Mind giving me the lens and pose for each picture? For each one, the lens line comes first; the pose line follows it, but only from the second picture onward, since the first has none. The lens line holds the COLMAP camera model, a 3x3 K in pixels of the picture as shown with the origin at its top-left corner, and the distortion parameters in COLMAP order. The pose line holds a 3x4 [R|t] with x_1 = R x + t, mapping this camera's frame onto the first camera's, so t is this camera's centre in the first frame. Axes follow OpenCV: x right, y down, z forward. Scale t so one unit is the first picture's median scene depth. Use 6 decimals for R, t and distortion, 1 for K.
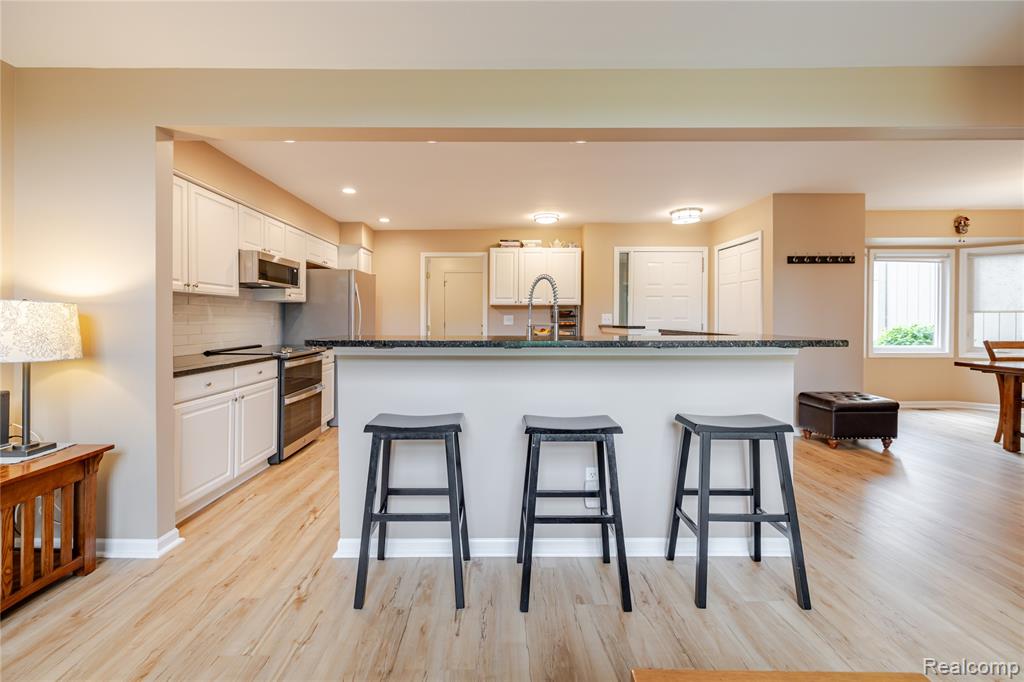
lens RADIAL K [[433.4, 0, 500.5], [0, 433.4, 320.1], [0, 0, 1]] dist [-0.001366, -0.000141]
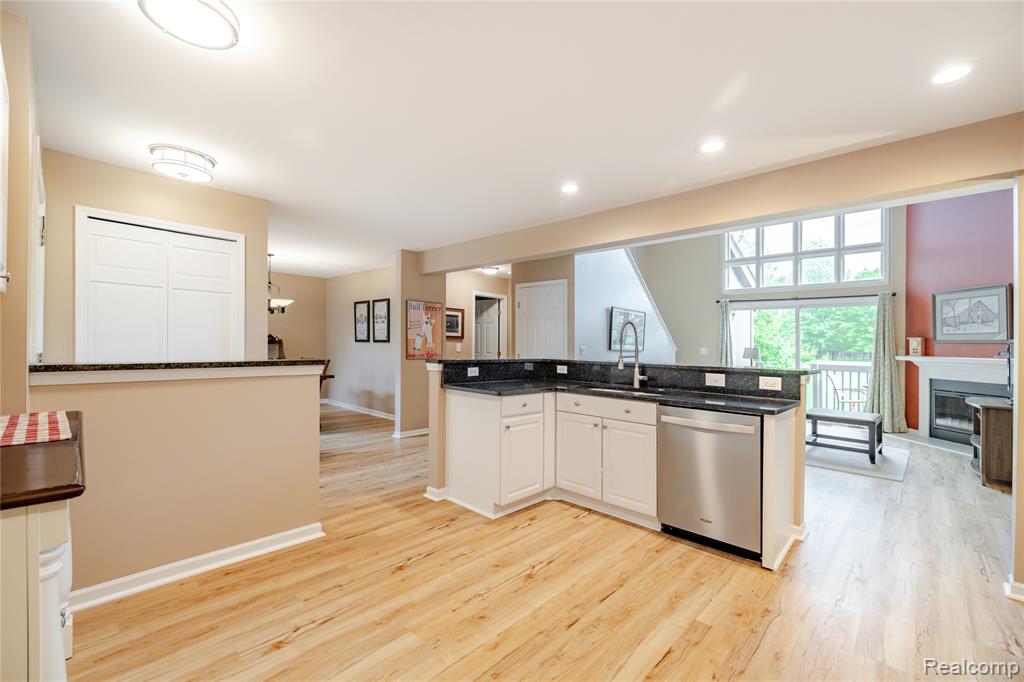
lens RADIAL K [[438.6, 0, 517.5], [0, 438.6, 342.1], [0, 0, 1]] dist [0.000710, 0.000319]
pose [[-0.738281, -0.010538, 0.674411, -0.266947], [-0.015594, 0.999877, -0.001447, -0.014907], [-0.674313, -0.011585, -0.738355, 1.115704]]
